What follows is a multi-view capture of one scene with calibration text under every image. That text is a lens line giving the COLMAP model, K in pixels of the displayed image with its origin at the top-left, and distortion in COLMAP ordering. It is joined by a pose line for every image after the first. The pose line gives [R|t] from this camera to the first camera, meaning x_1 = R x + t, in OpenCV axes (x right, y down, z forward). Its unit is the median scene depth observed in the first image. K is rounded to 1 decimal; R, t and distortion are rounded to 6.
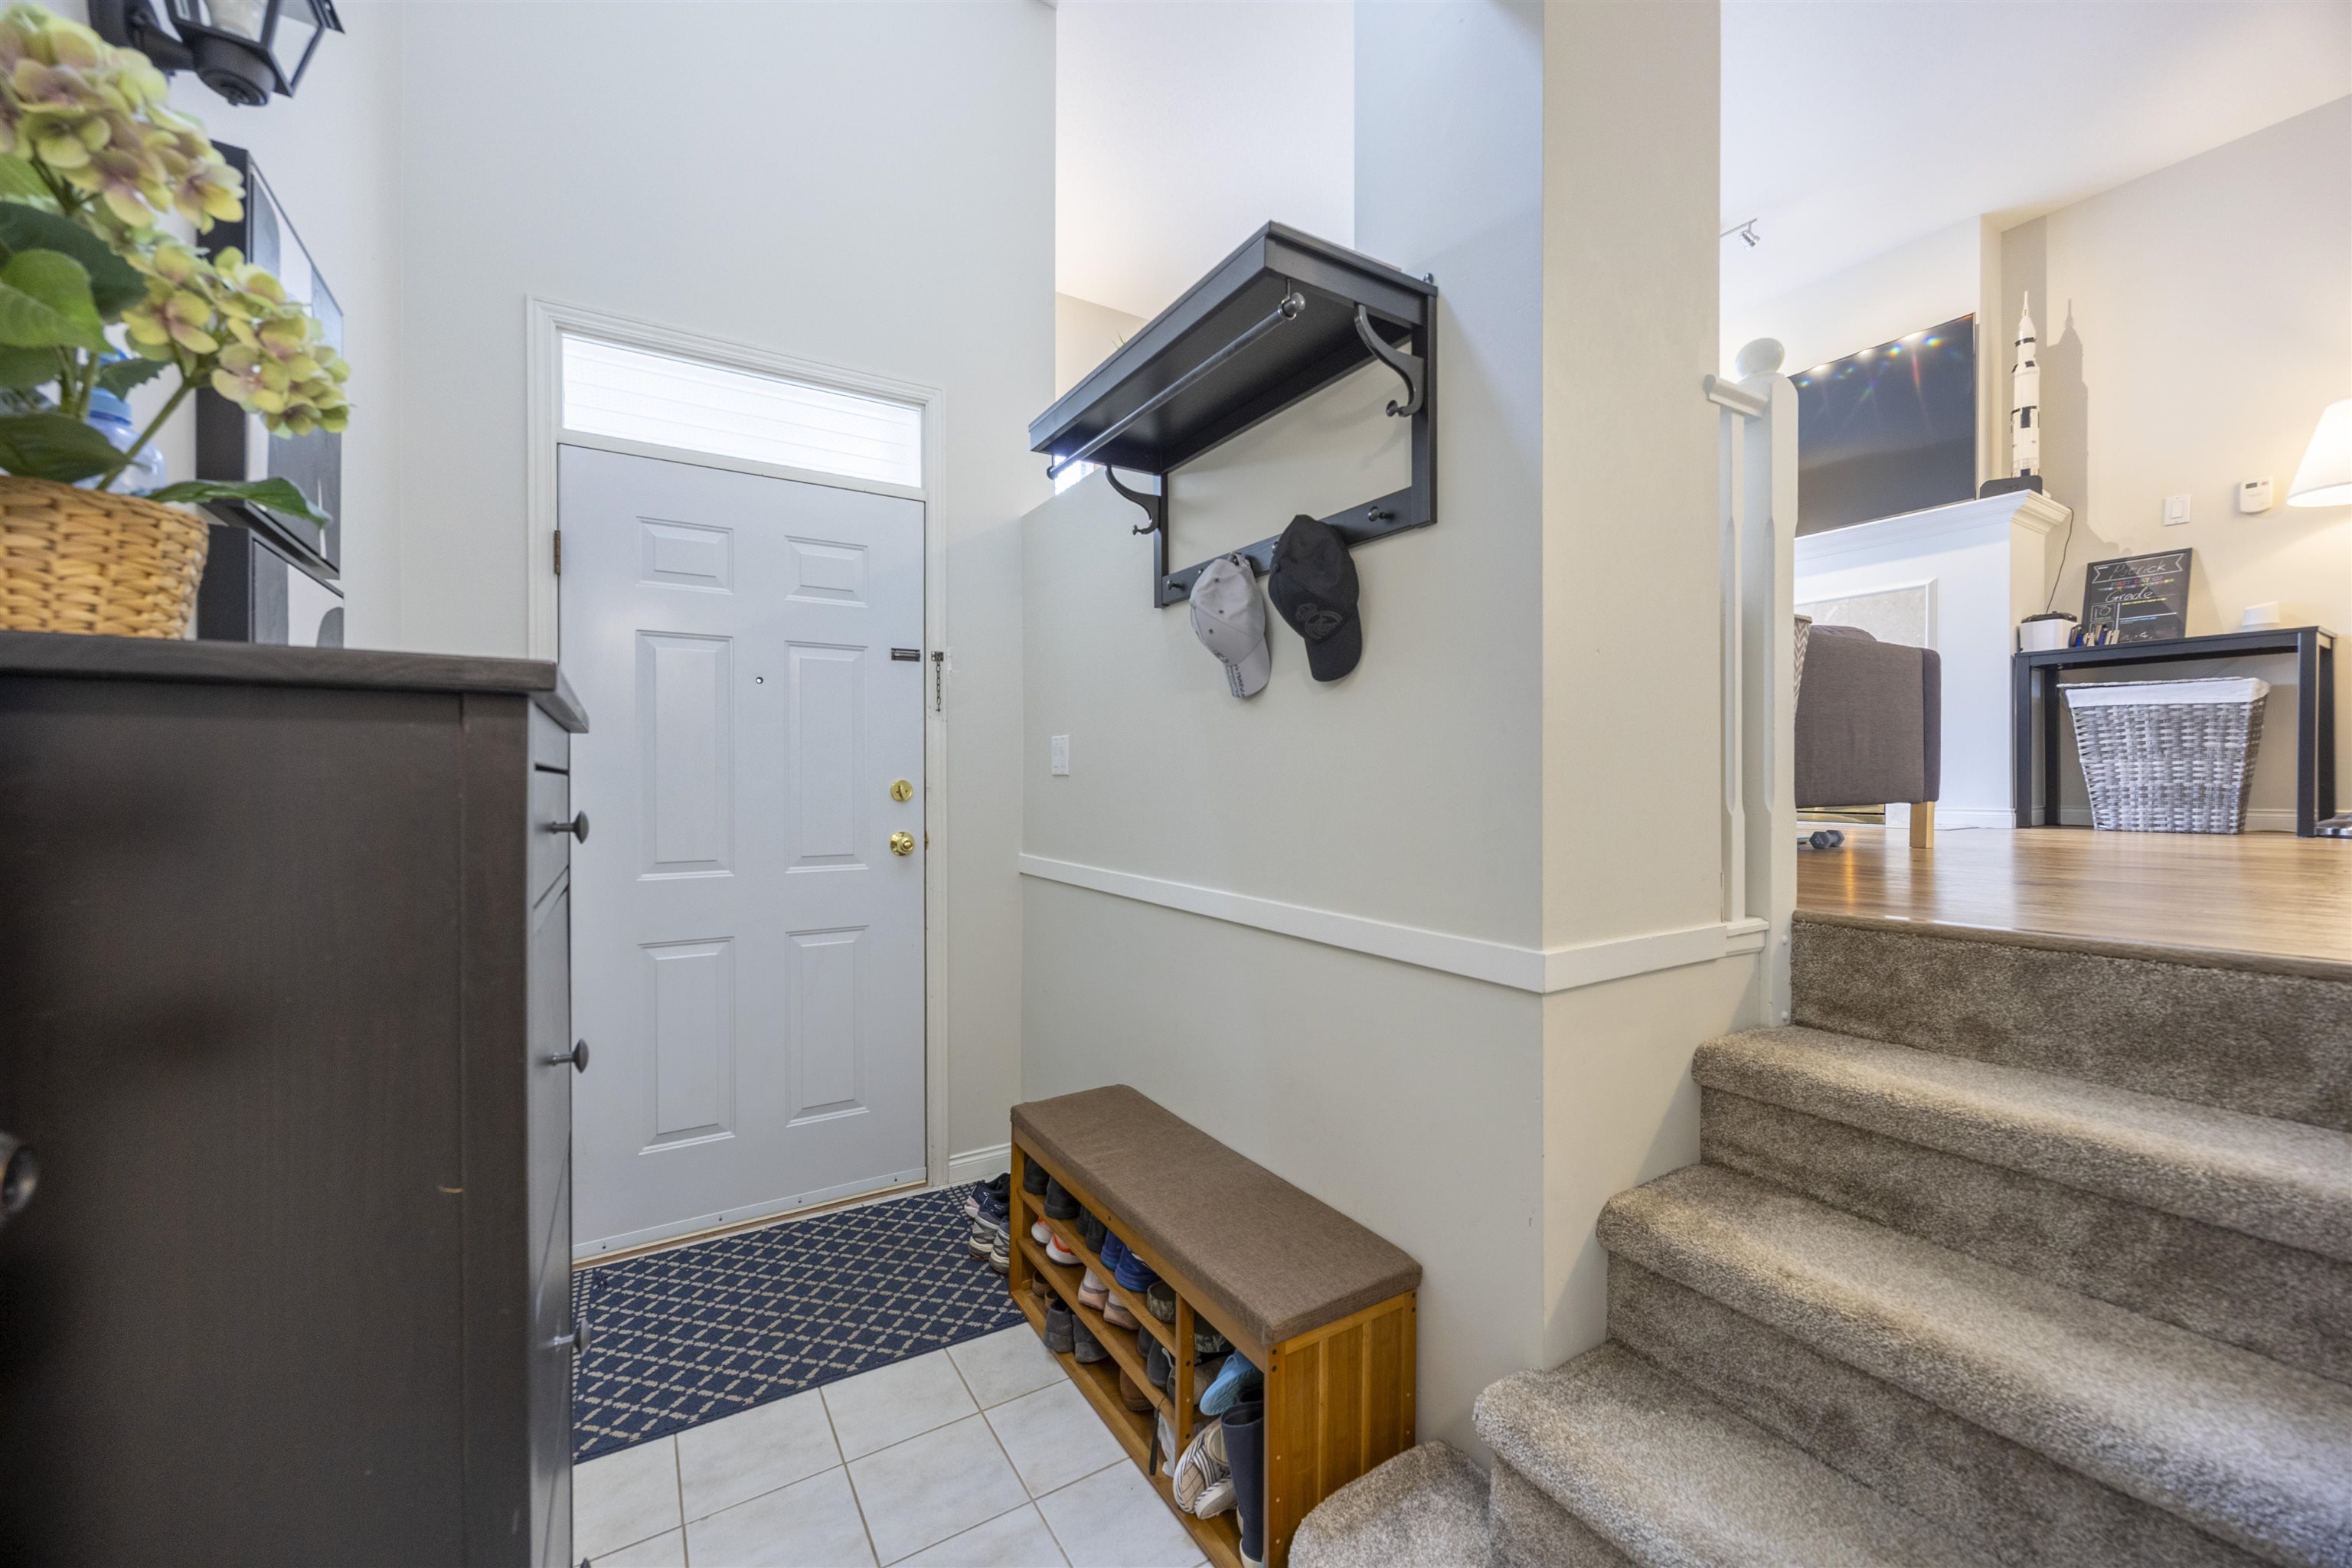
lens RADIAL K [[916.1, 0, 1175.3], [0, 916.1, 778.6], [0, 0, 1]] dist [0.001427, 0.000030]
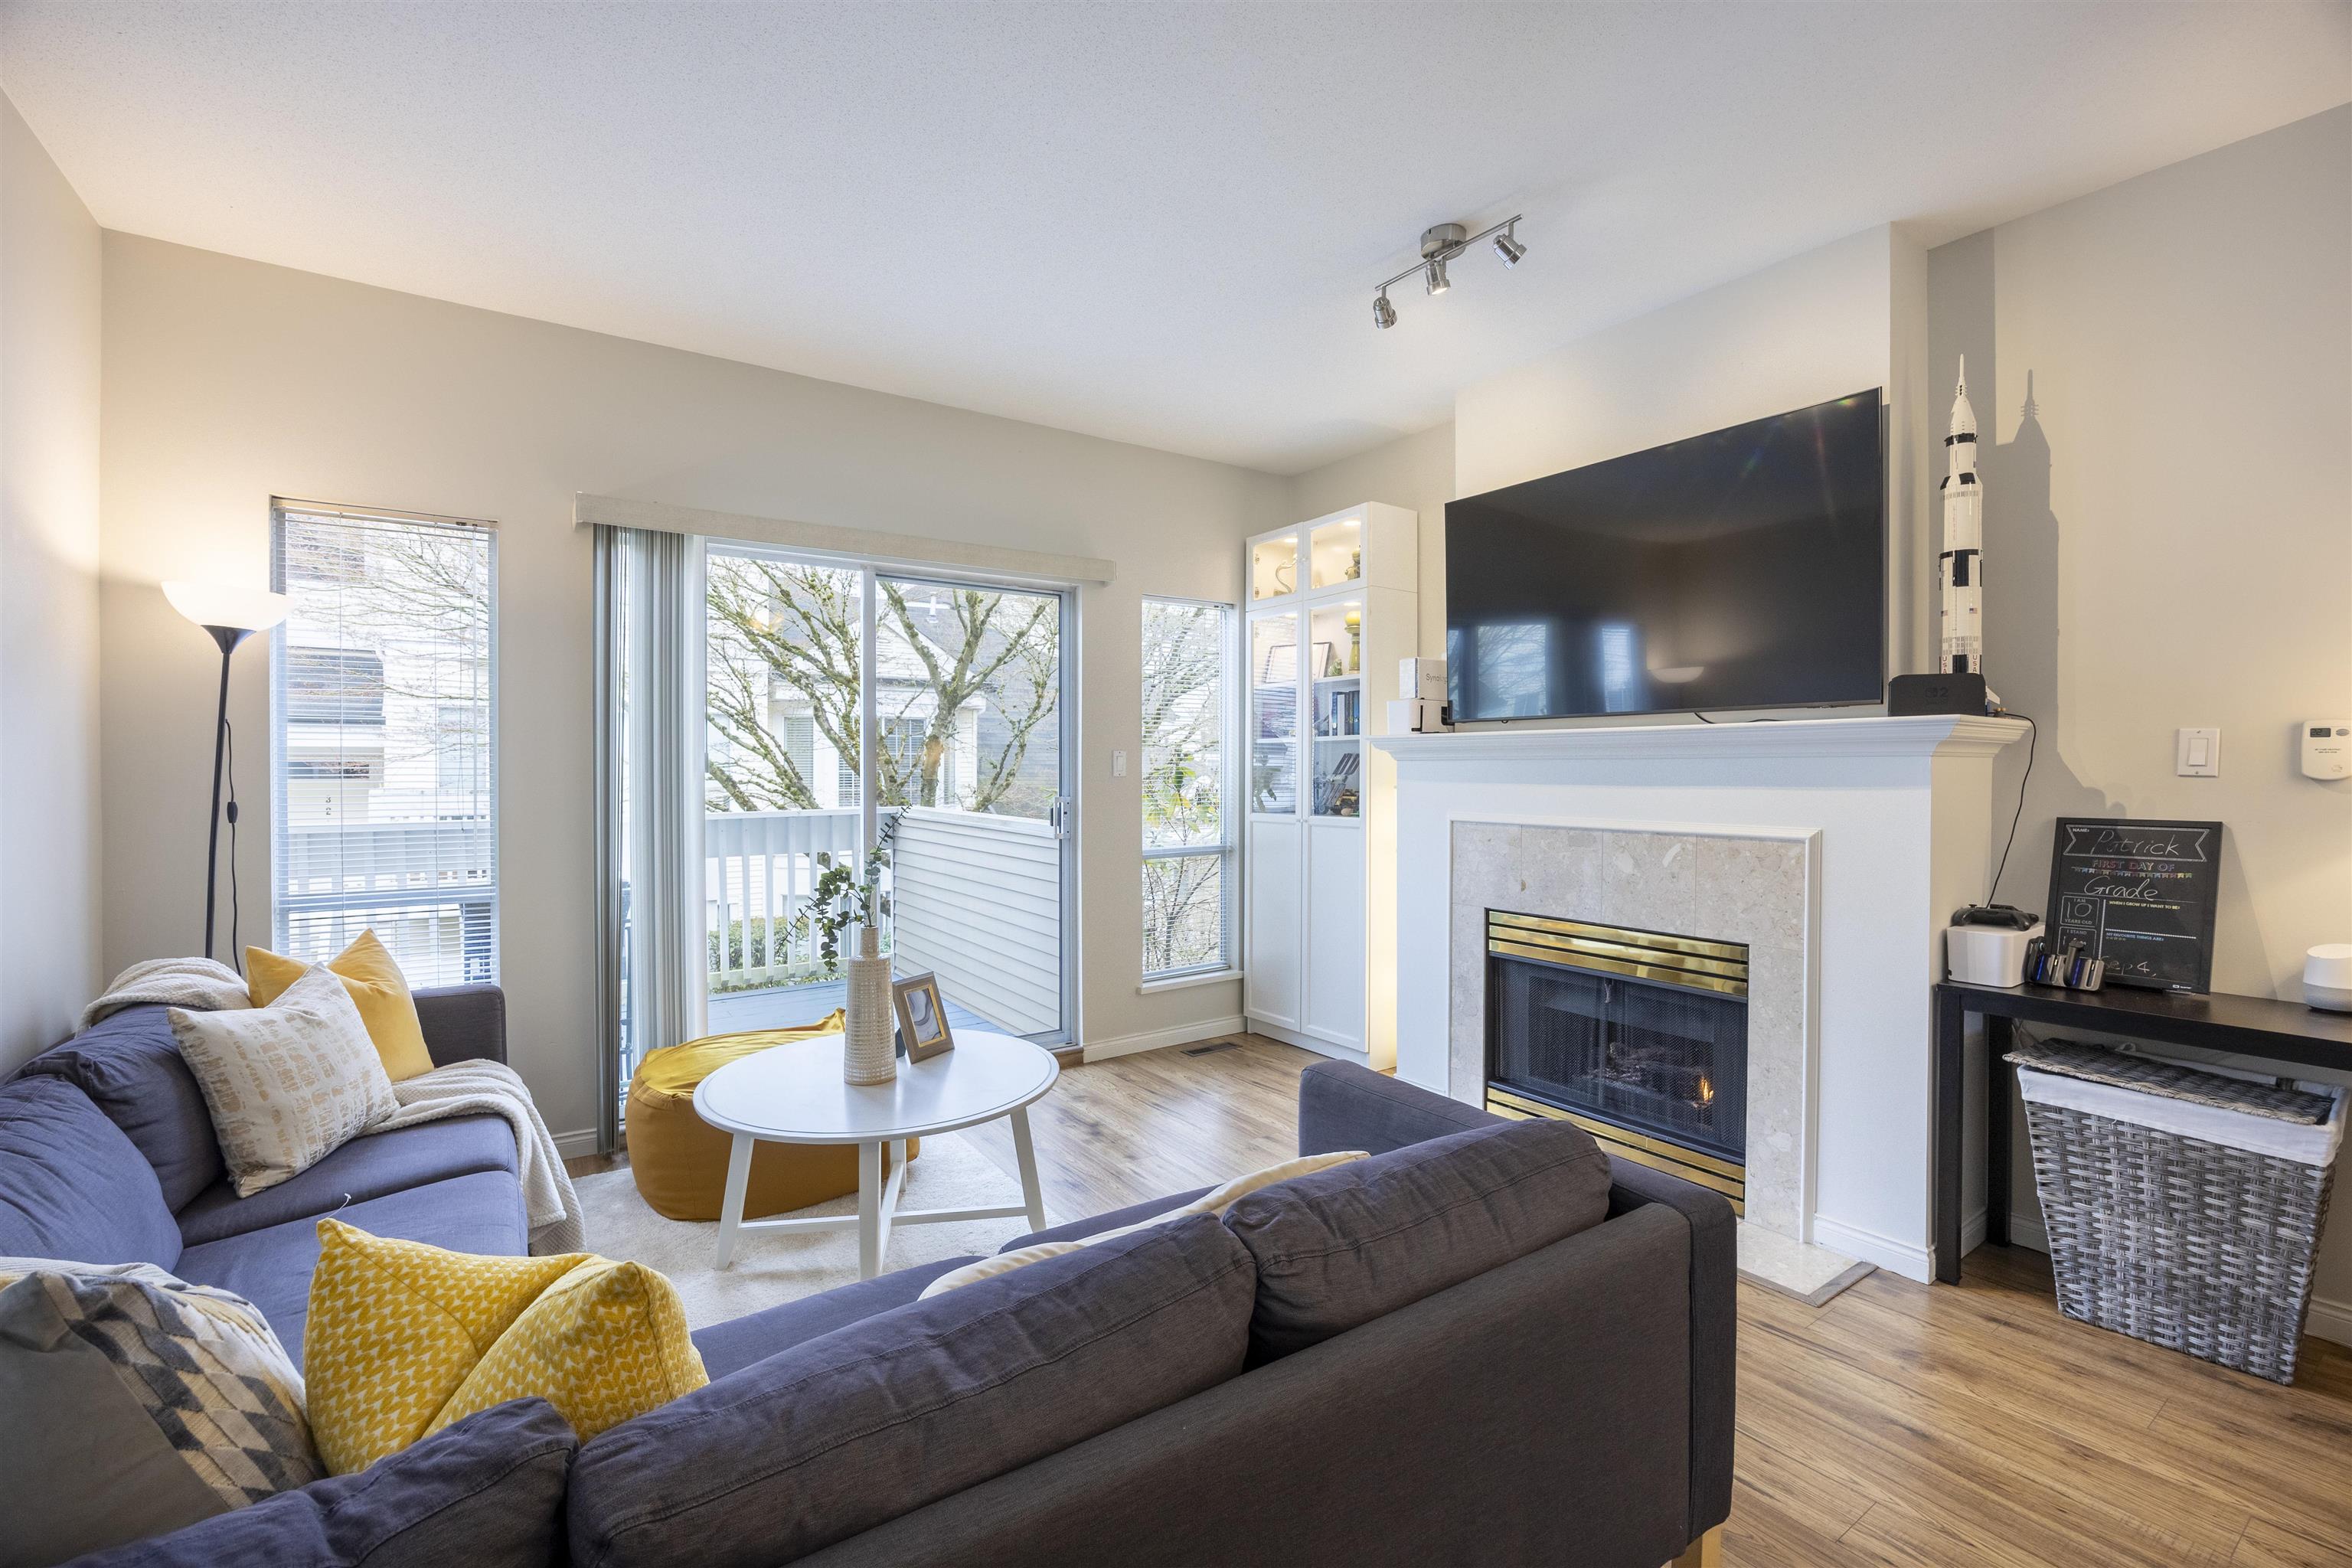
lens RADIAL K [[1018.6, 0, 1176.2], [0, 1018.6, 779.8], [0, 0, 1]] dist [-0.017701, 0.000927]
pose [[0.998724, 0.000296, 0.050509, 0.398409], [-0.000692, 0.999969, 0.007823, -0.268975], [-0.050505, -0.007848, 0.998693, 0.385072]]
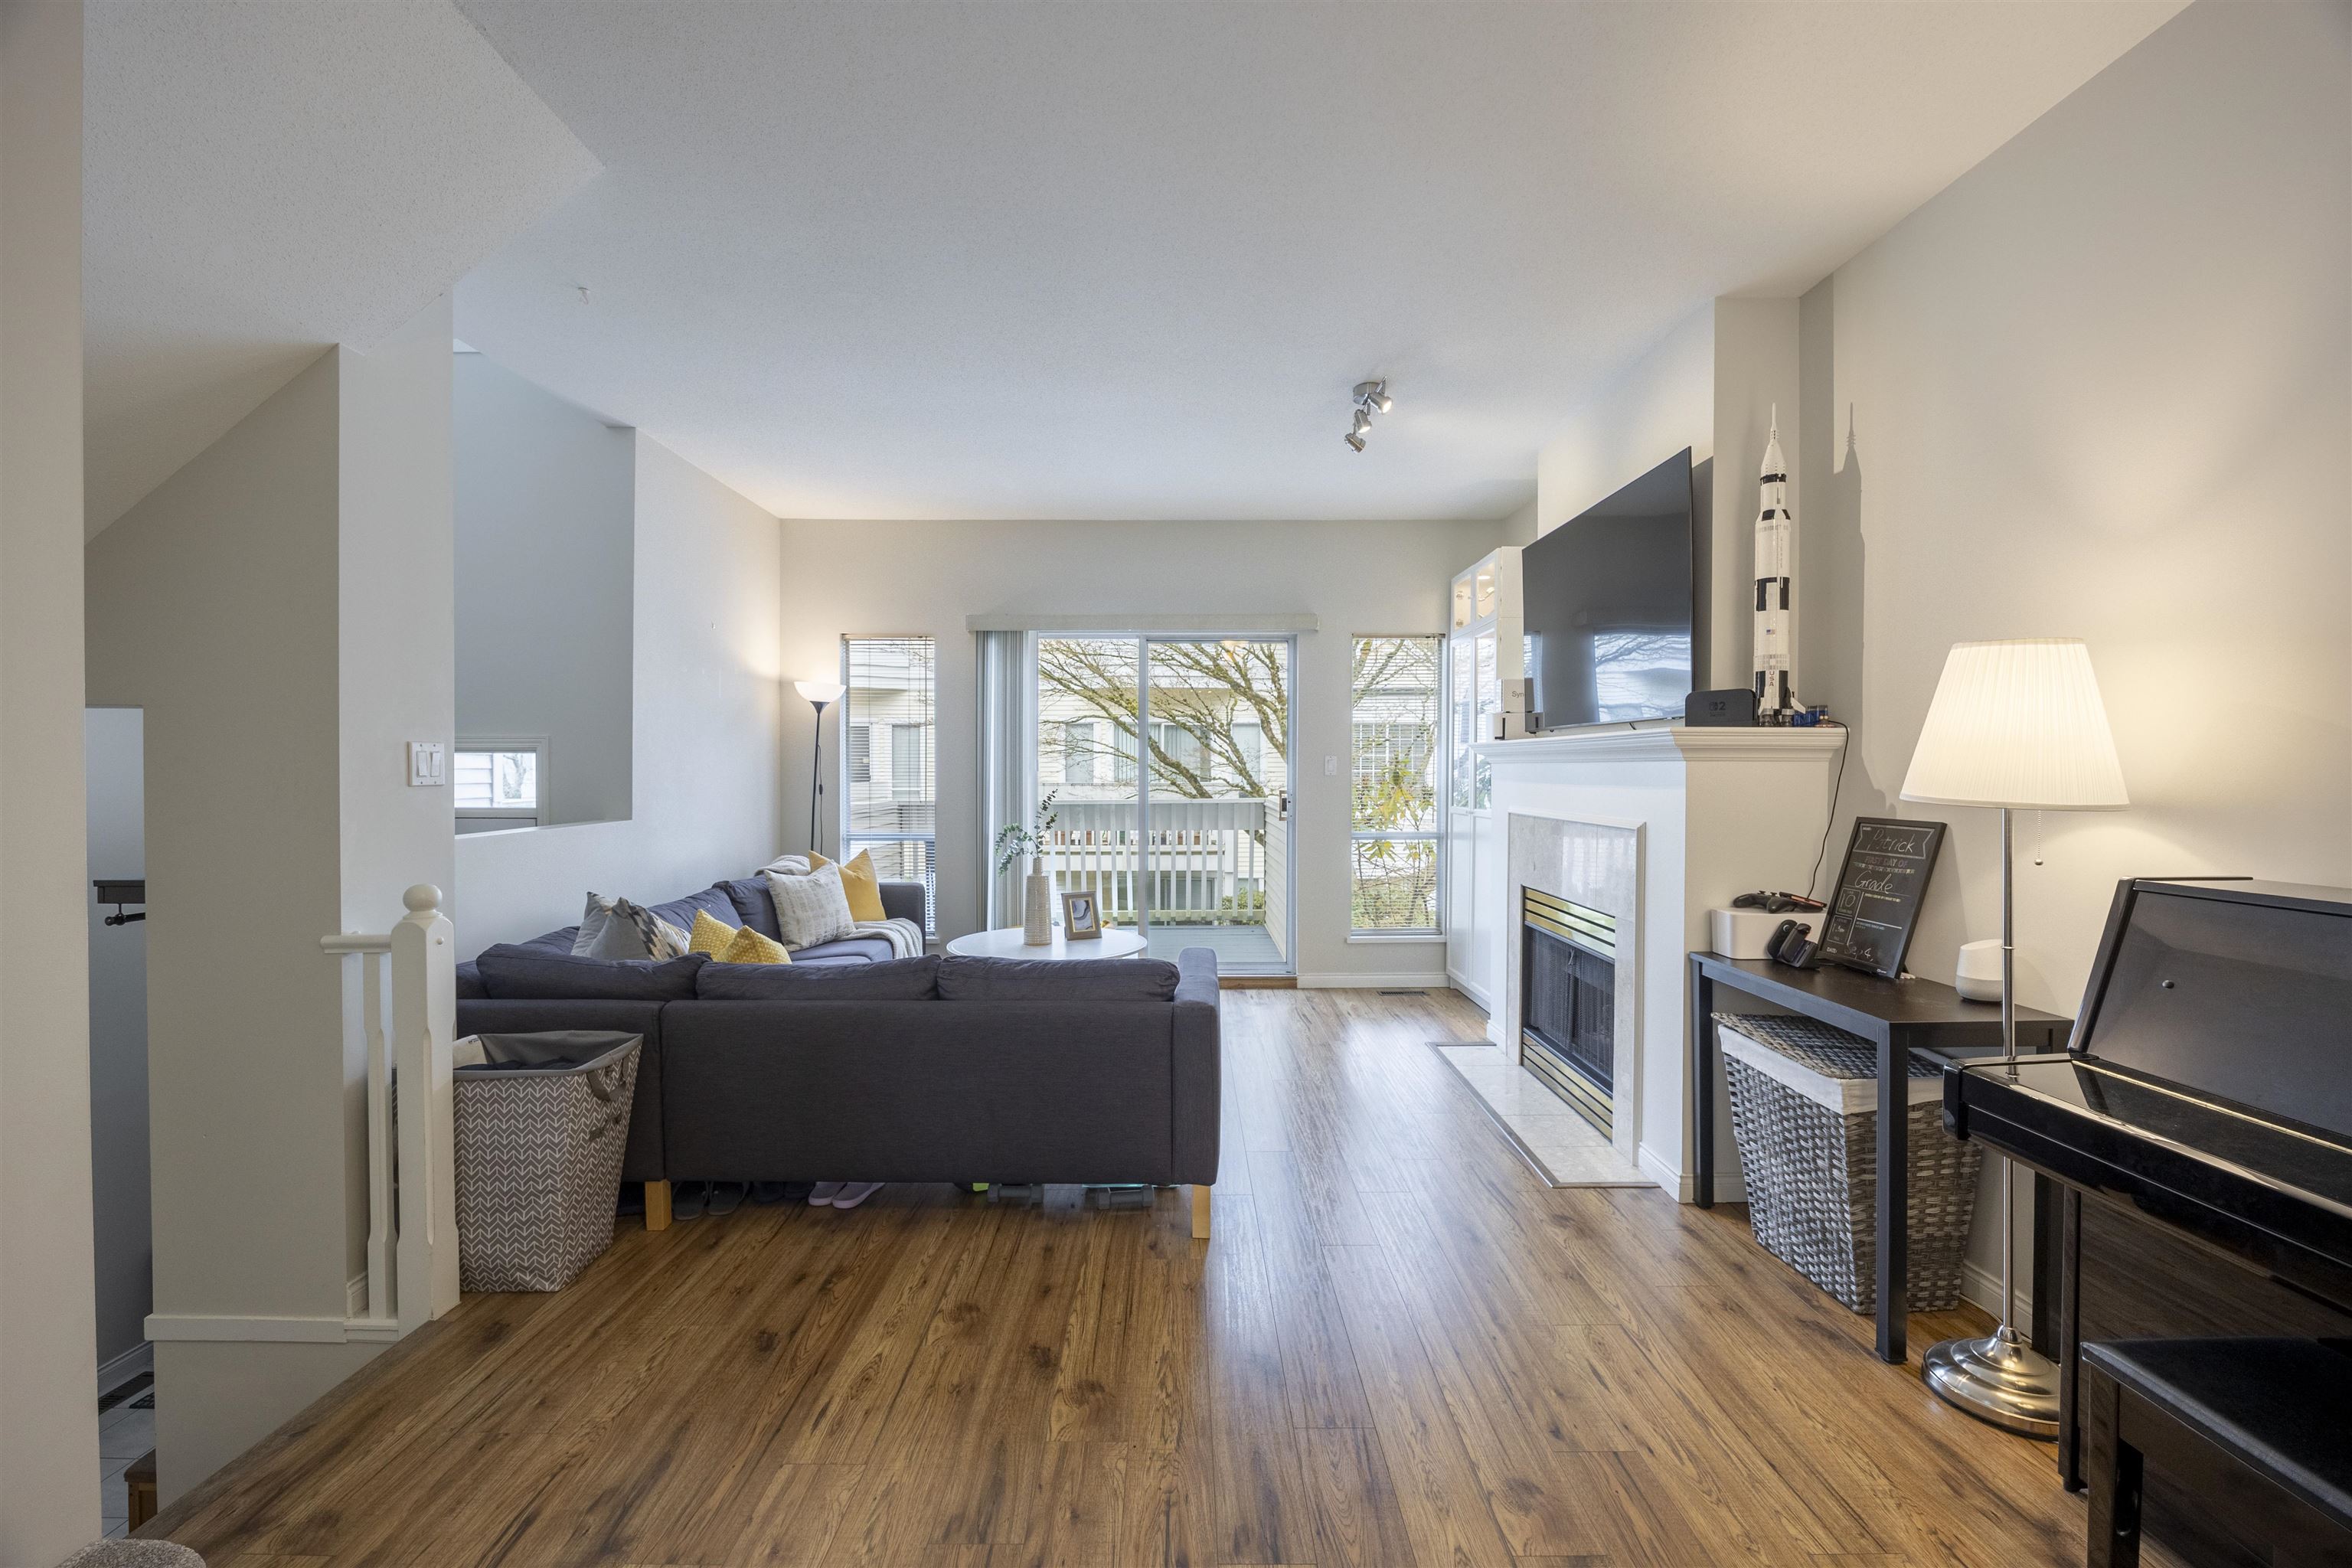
lens RADIAL K [[1005.9, 0, 1172.0], [0, 1005.9, 783.4], [0, 0, 1]] dist [-0.004888, -0.000377]
pose [[0.848040, 0.010699, -0.529823, 0.975637], [-0.004332, 0.999903, 0.013257, -0.270801], [0.529914, -0.008947, 0.848004, 0.150628]]
